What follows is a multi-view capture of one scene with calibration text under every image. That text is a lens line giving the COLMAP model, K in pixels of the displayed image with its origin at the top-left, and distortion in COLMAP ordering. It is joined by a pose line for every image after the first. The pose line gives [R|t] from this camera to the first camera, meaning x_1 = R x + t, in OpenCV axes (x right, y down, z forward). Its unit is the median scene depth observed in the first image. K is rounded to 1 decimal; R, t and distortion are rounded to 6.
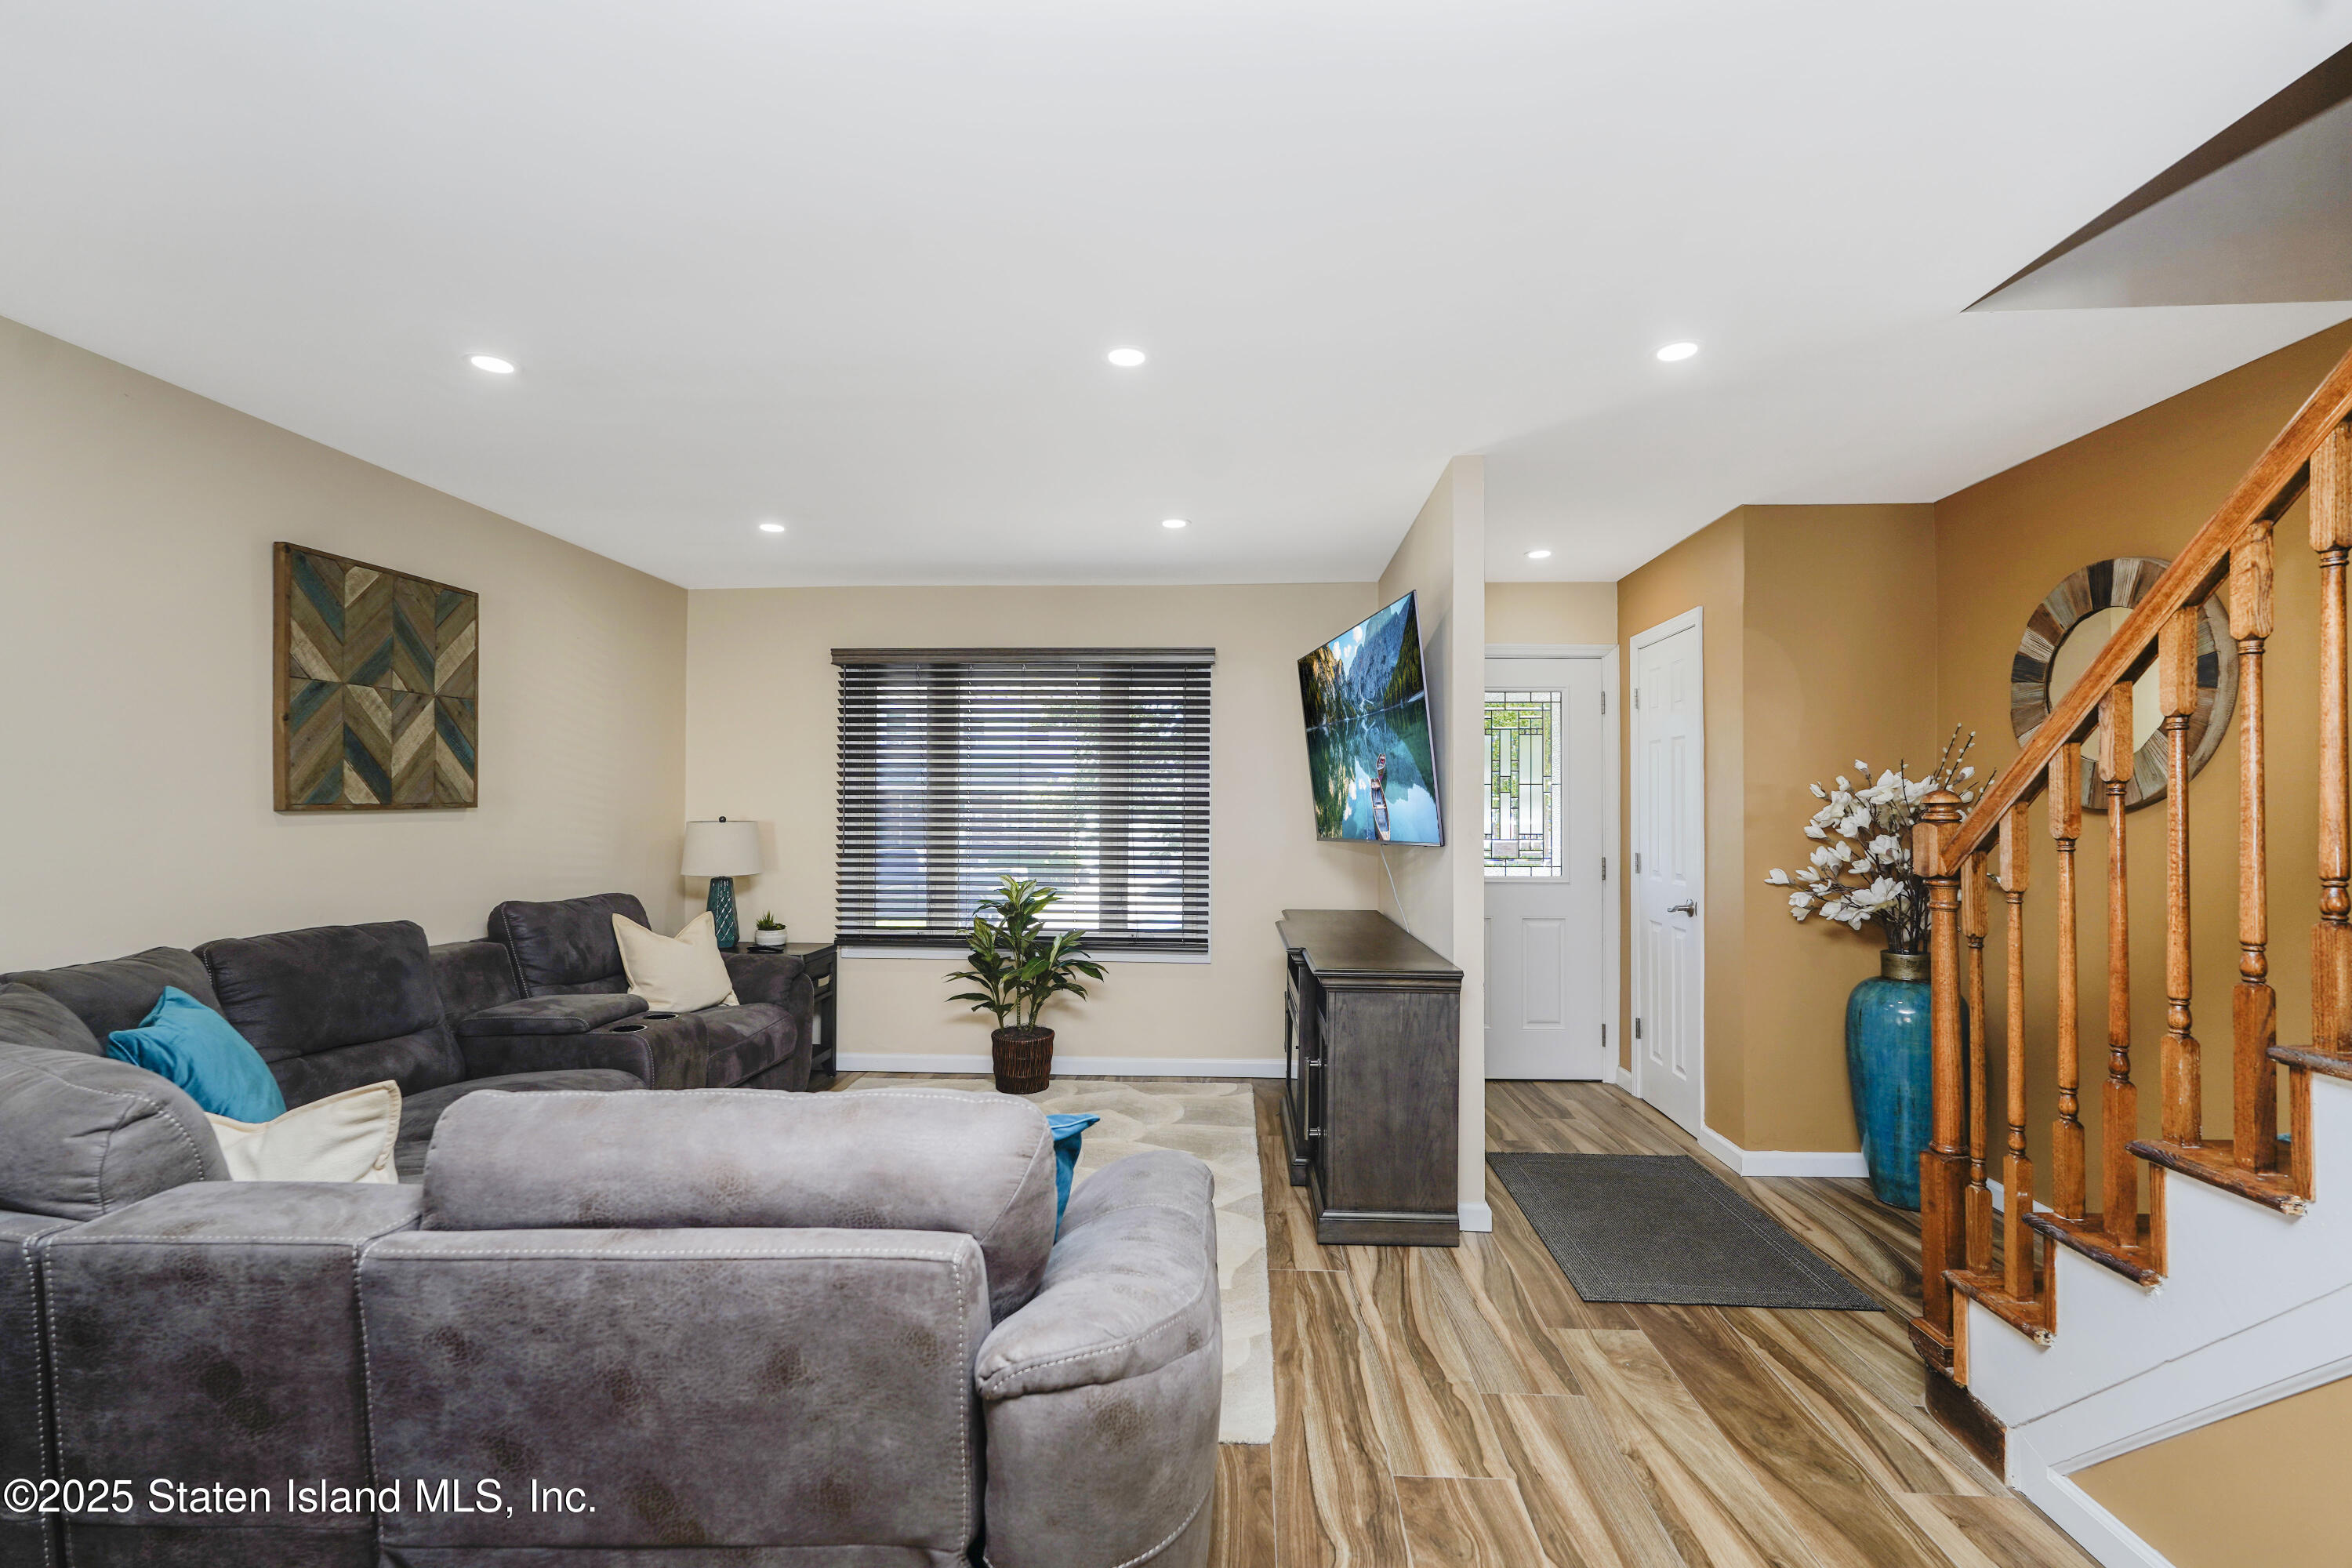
lens RADIAL K [[1063.2, 0, 1195.3], [0, 1063.2, 794.3], [0, 0, 1]] dist [-0.014230, 0.011437]
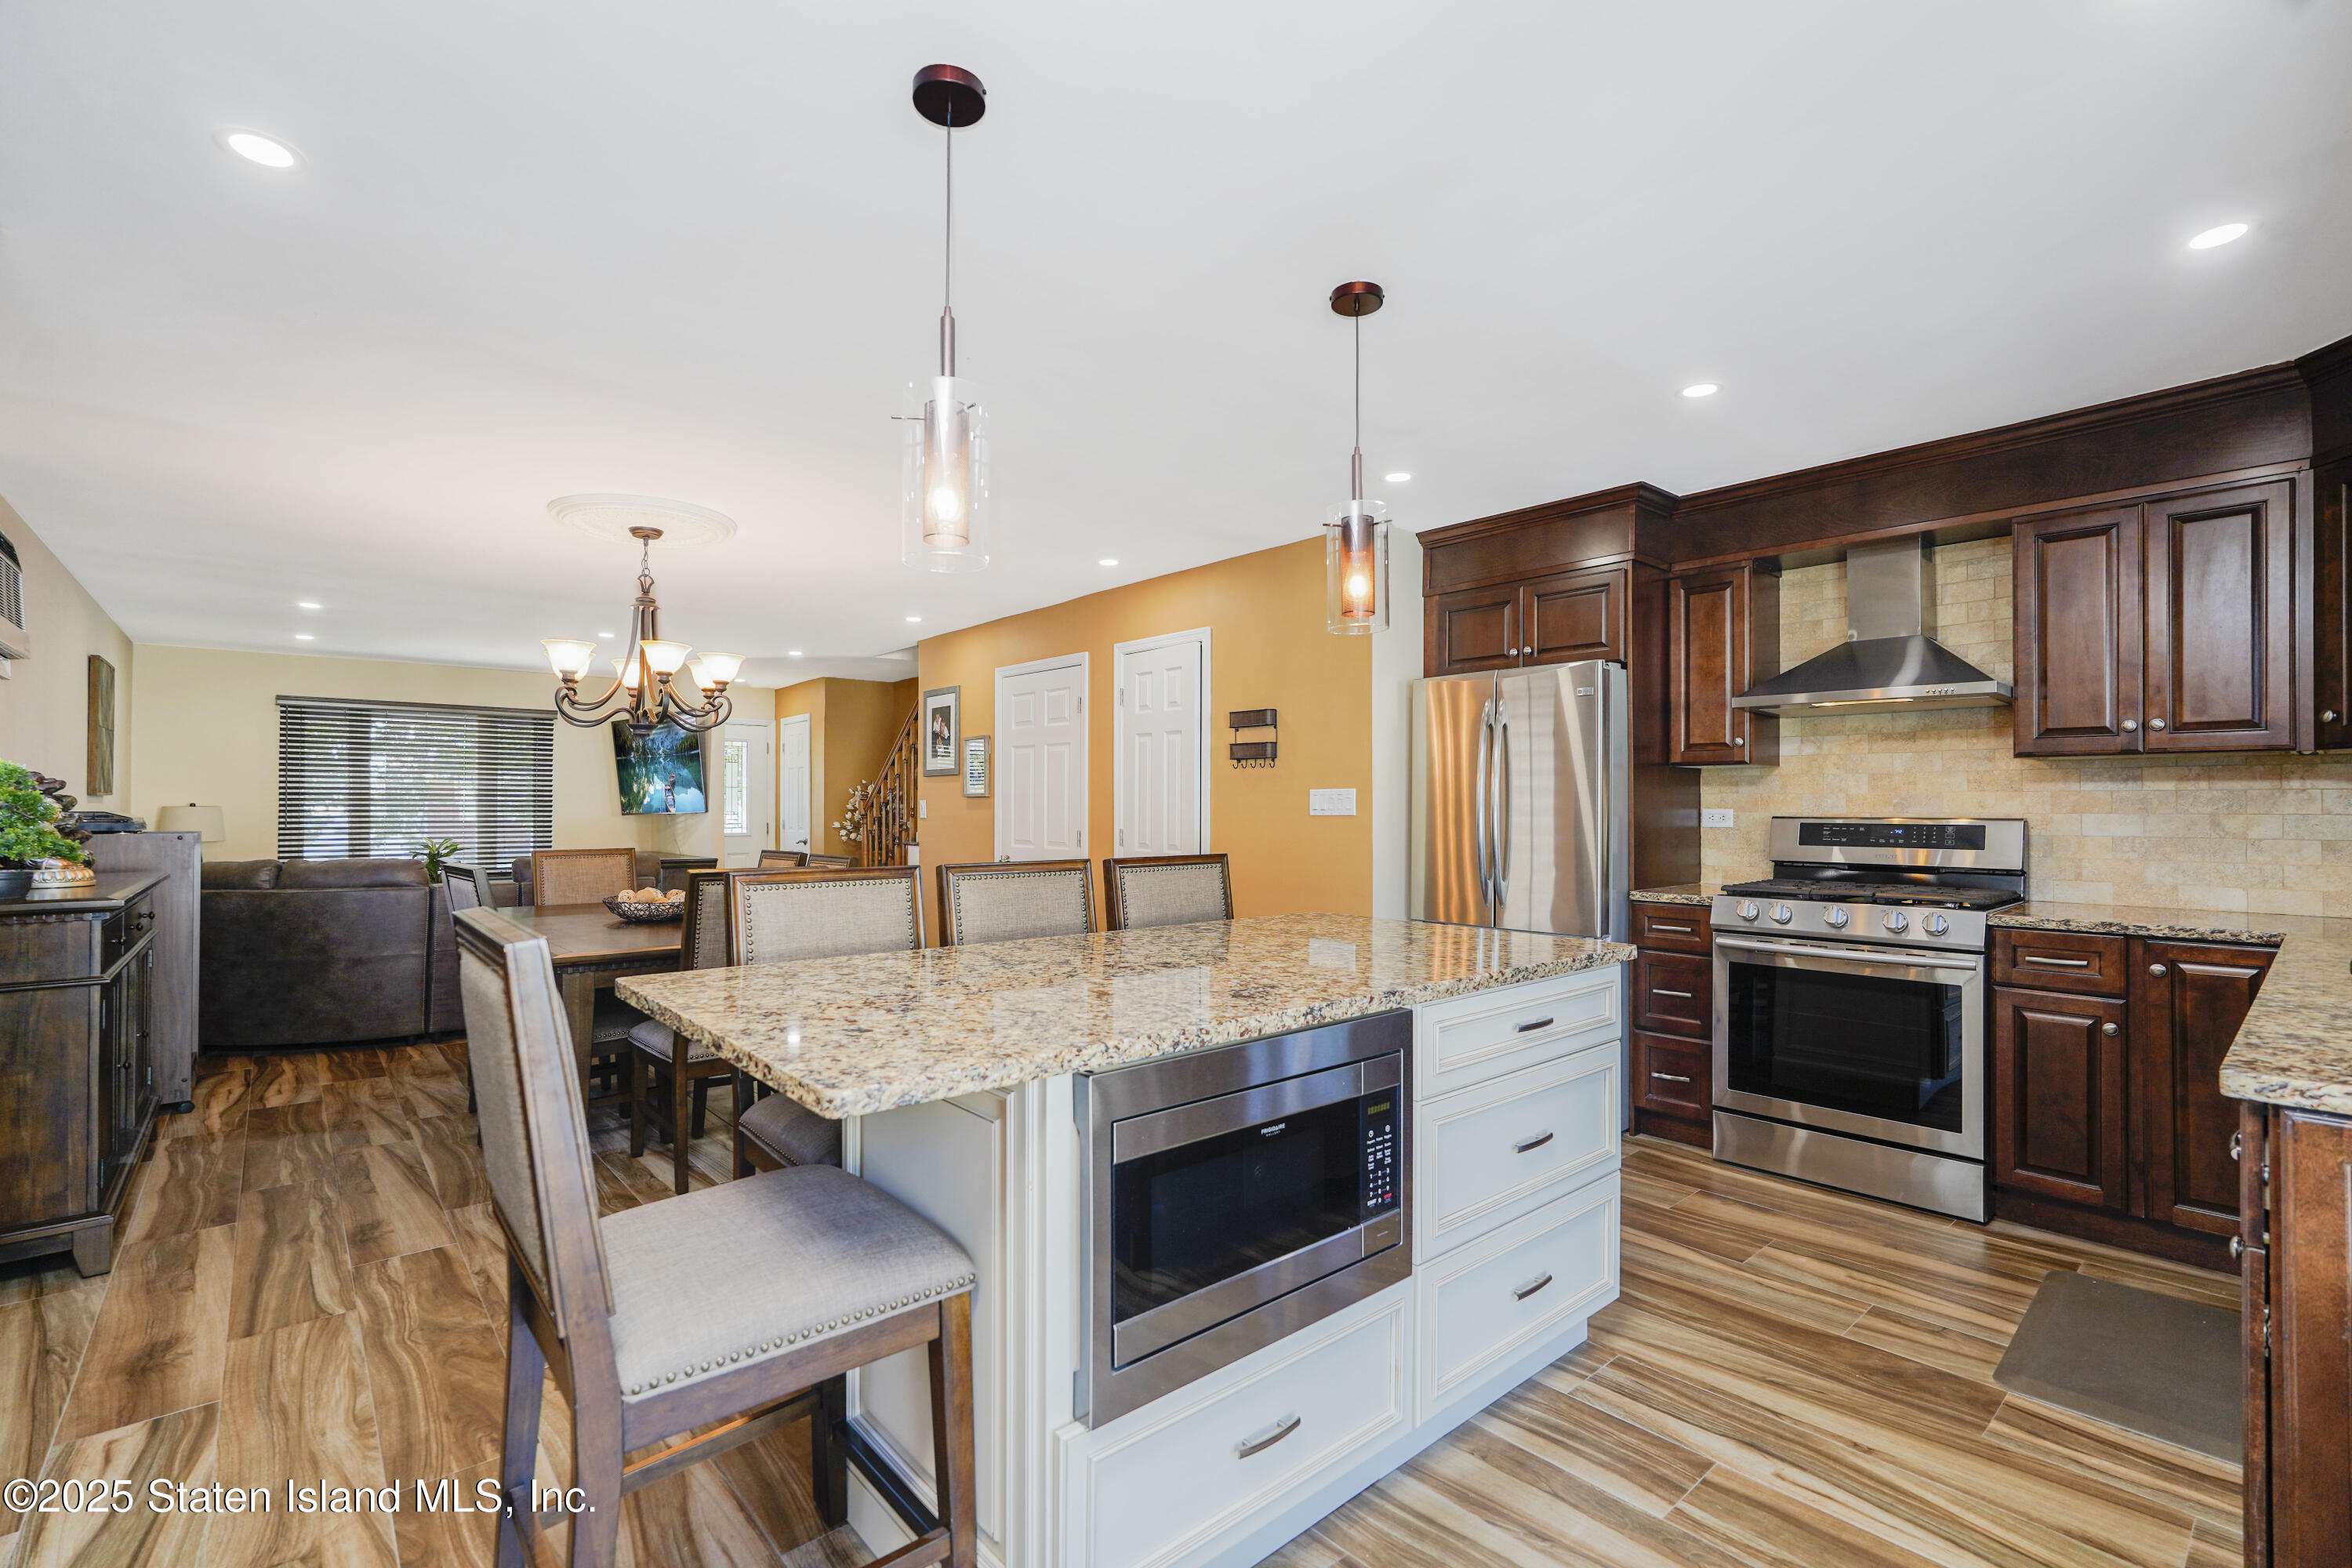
lens RADIAL K [[1052.0, 0, 1165.6], [0, 1052.0, 794.8], [0, 0, 1]] dist [0.009458, 0.000144]
pose [[0.737867, 0.005293, 0.674925, -0.632203], [-0.003973, 0.999986, -0.003499, 0.012657], [-0.674934, -0.000099, 0.737878, -1.535480]]
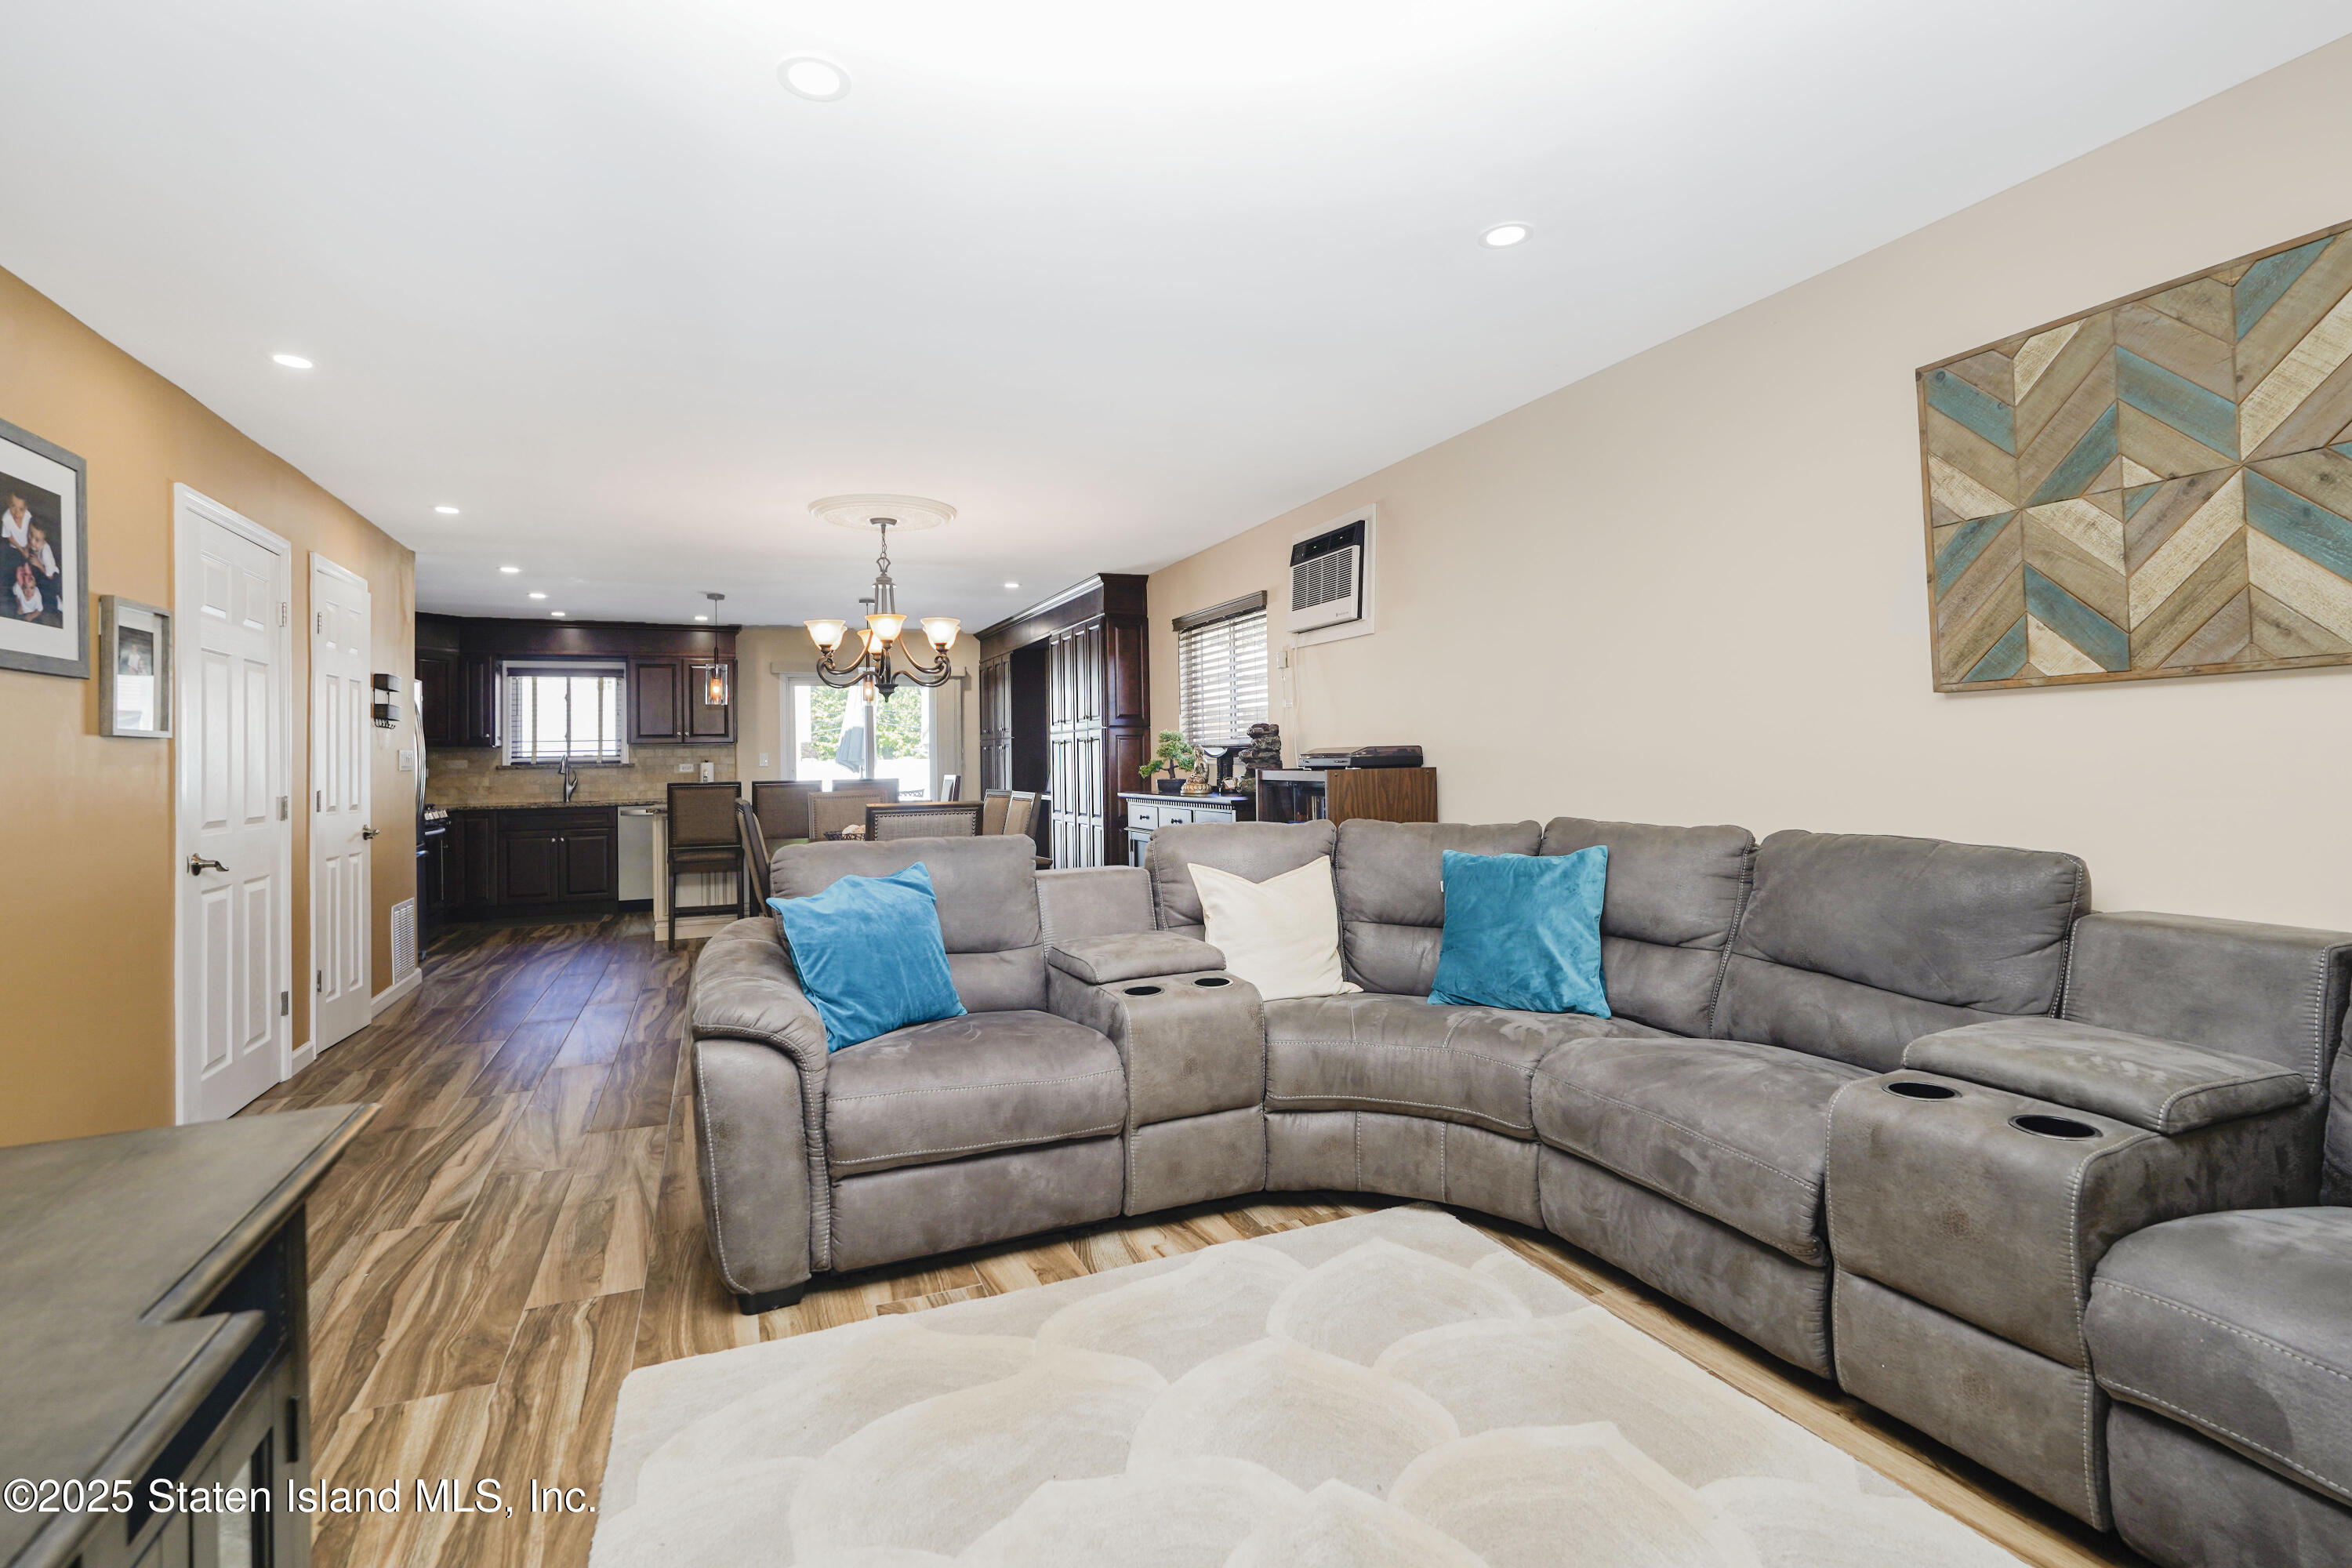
lens RADIAL K [[1086.4, 0, 1168.3], [0, 1086.4, 731.0], [0, 0, 1]] dist [-0.015595, 0.010426]
pose [[-0.909411, 0.004449, -0.415875, 0.020327], [0.020360, 0.999220, -0.033833, 0.052858], [0.415401, -0.039235, -0.908792, 1.305167]]
